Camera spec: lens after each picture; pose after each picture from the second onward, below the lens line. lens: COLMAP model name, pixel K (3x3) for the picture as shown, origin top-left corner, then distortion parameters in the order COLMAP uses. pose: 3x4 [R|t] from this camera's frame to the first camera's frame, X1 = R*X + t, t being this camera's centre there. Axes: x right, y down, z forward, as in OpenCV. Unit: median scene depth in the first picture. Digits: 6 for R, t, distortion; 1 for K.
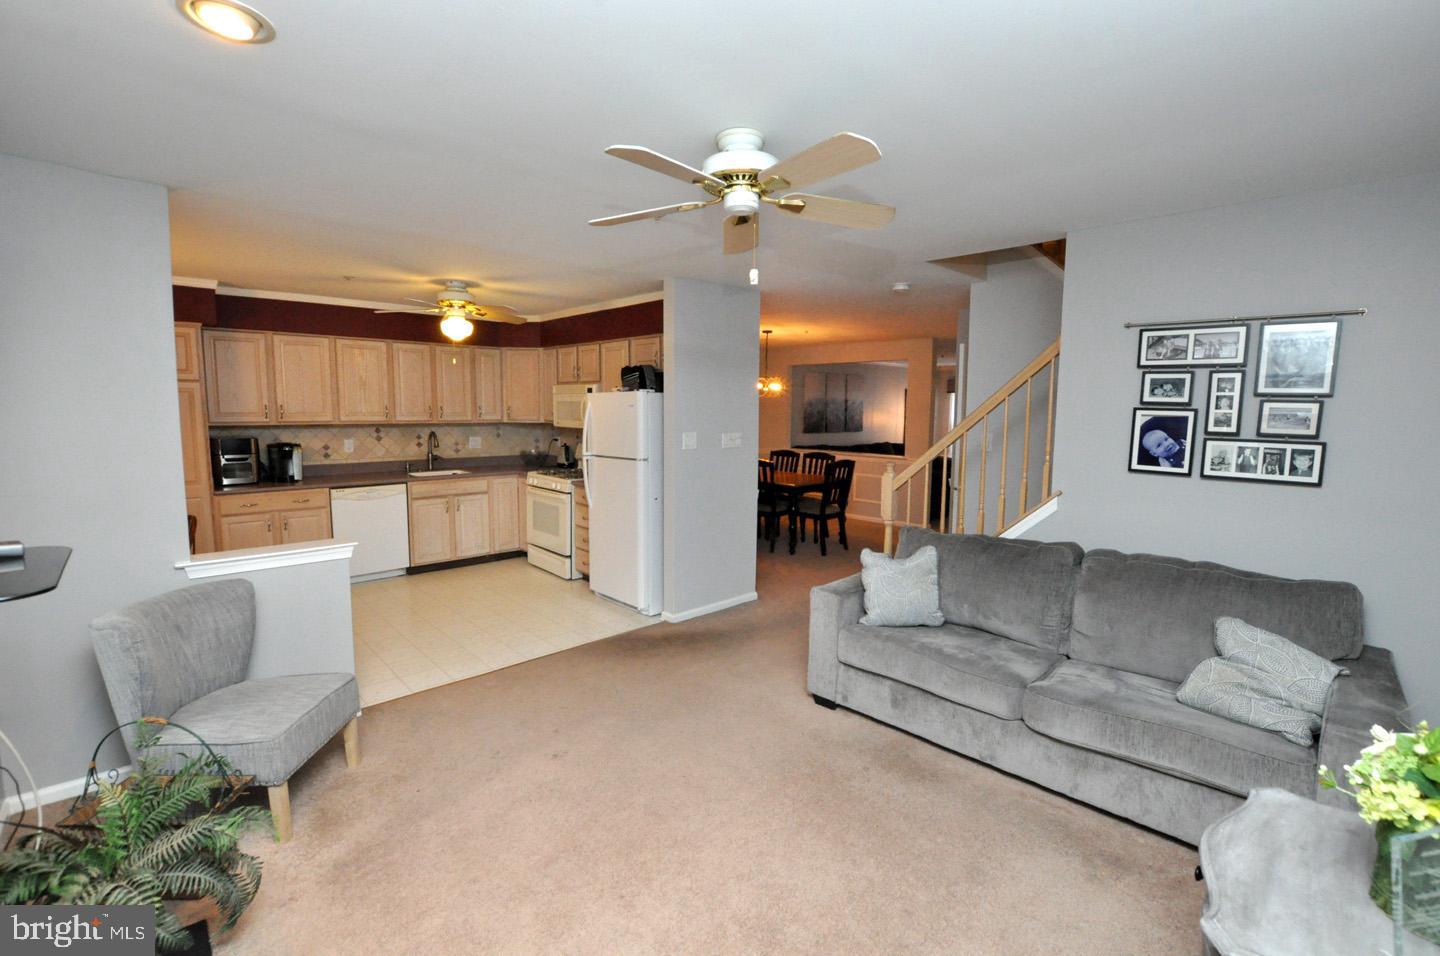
lens RADIAL K [[631.2, 0, 719.6], [0, 631.2, 478.1], [0, 0, 1]] dist [-0.027745, 0.001983]
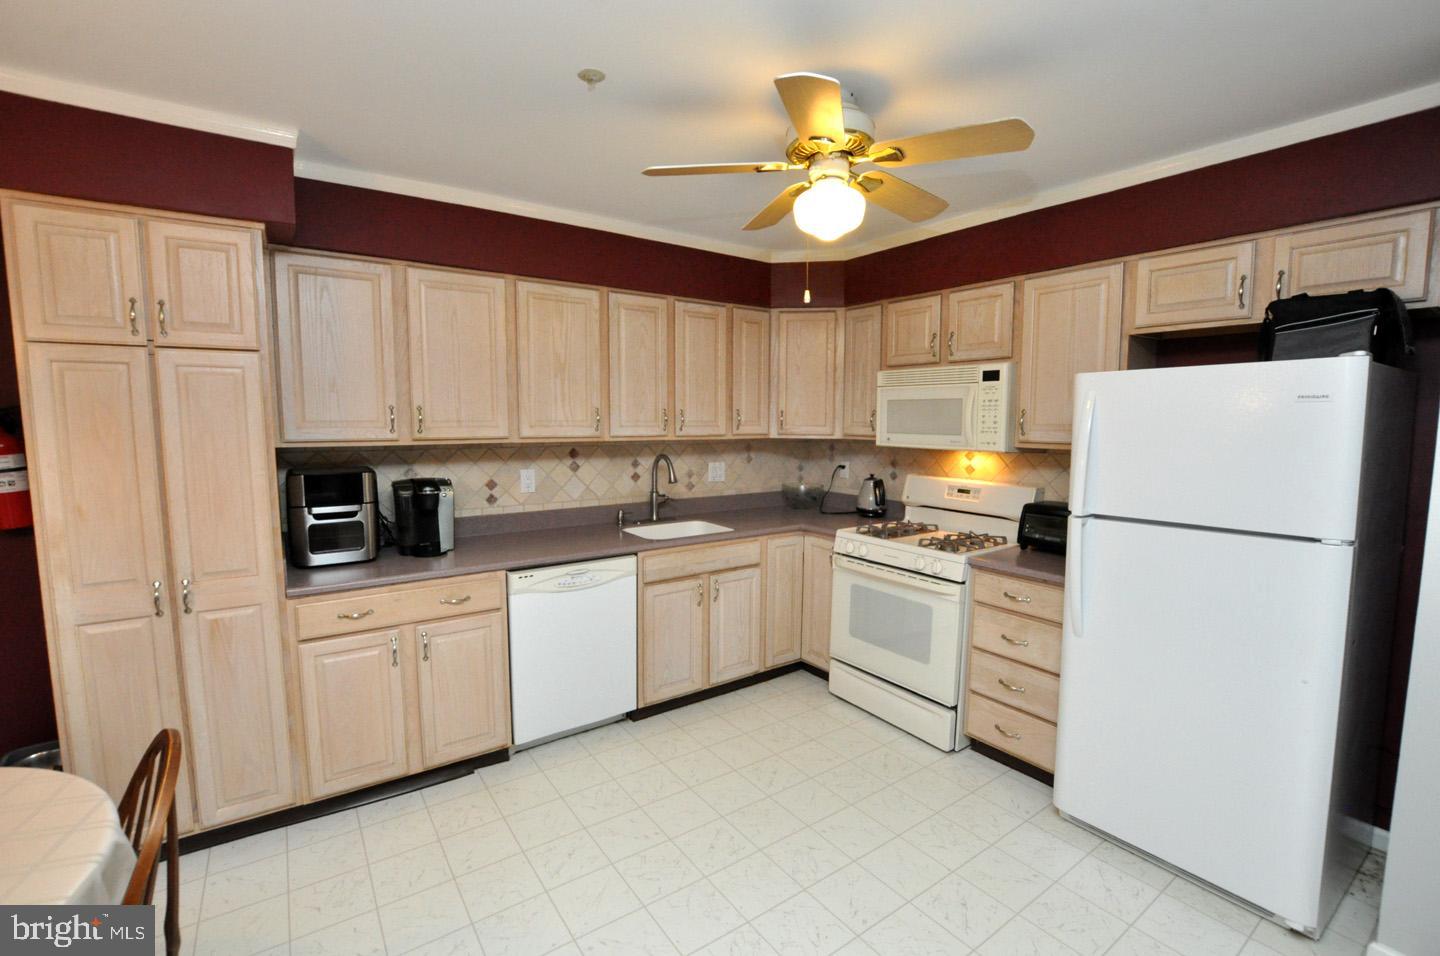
lens RADIAL K [[631.2, 0, 724.5], [0, 631.2, 480.5], [0, 0, 1]] dist [-0.027745, 0.001983]
pose [[0.990698, 0.006220, -0.135938, -0.344114], [-0.008406, 0.999844, -0.015514, -0.045069], [0.135821, 0.016512, 0.990596, 0.468730]]
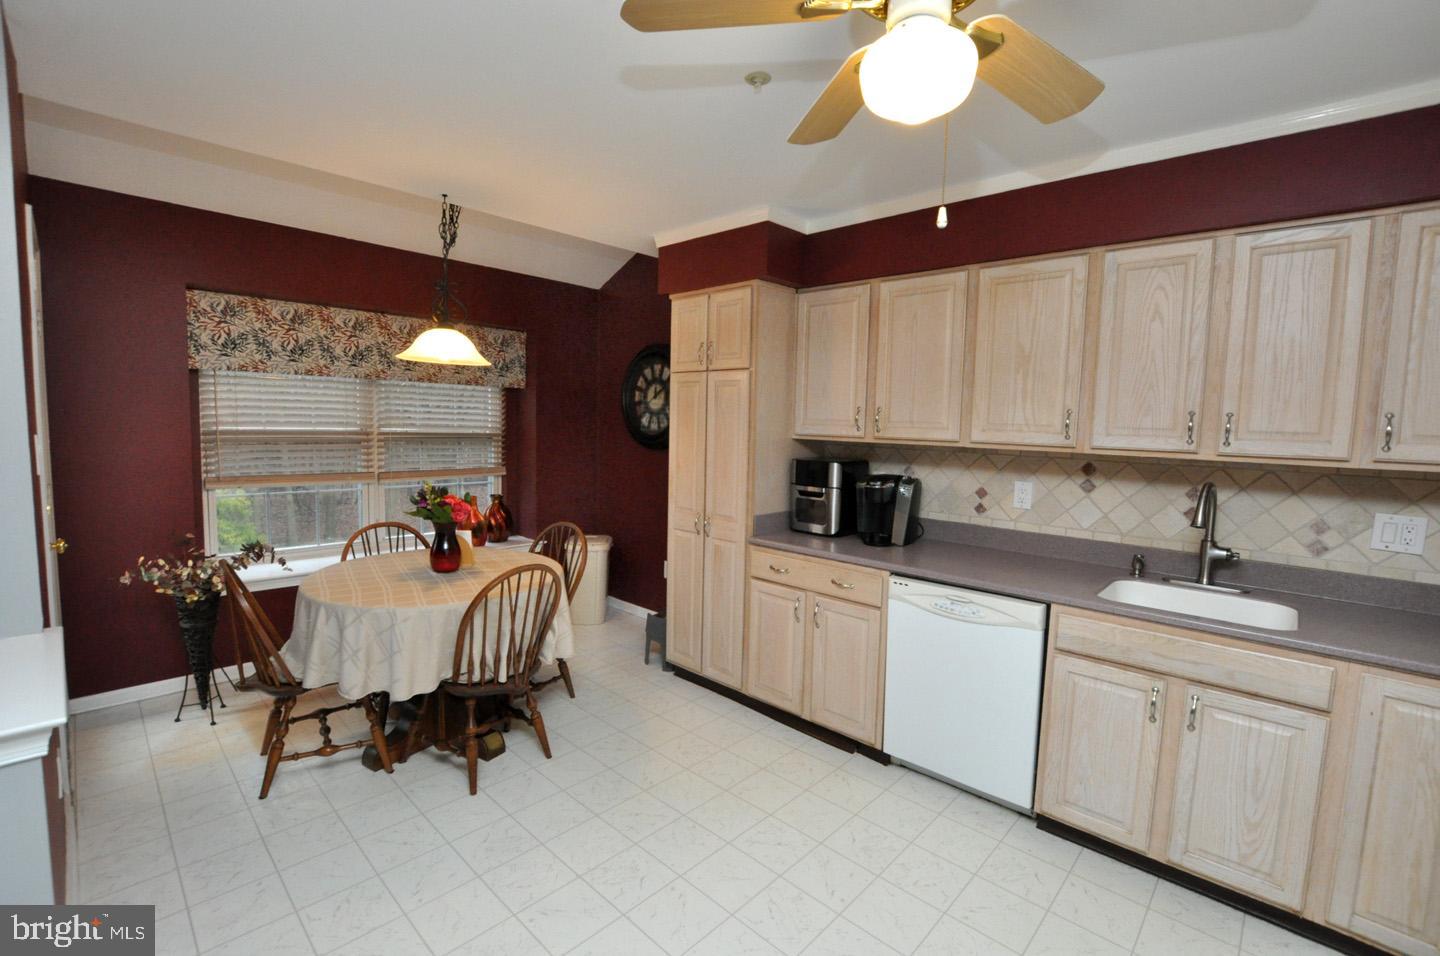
lens RADIAL K [[631.2, 0, 721.6], [0, 631.2, 478.8], [0, 0, 1]] dist [-0.027745, 0.001983]
pose [[0.067130, 0.079486, -0.994573, -0.128622], [-0.140727, 0.987611, 0.069431, -0.065641], [0.987770, 0.135302, 0.077484, 0.736010]]
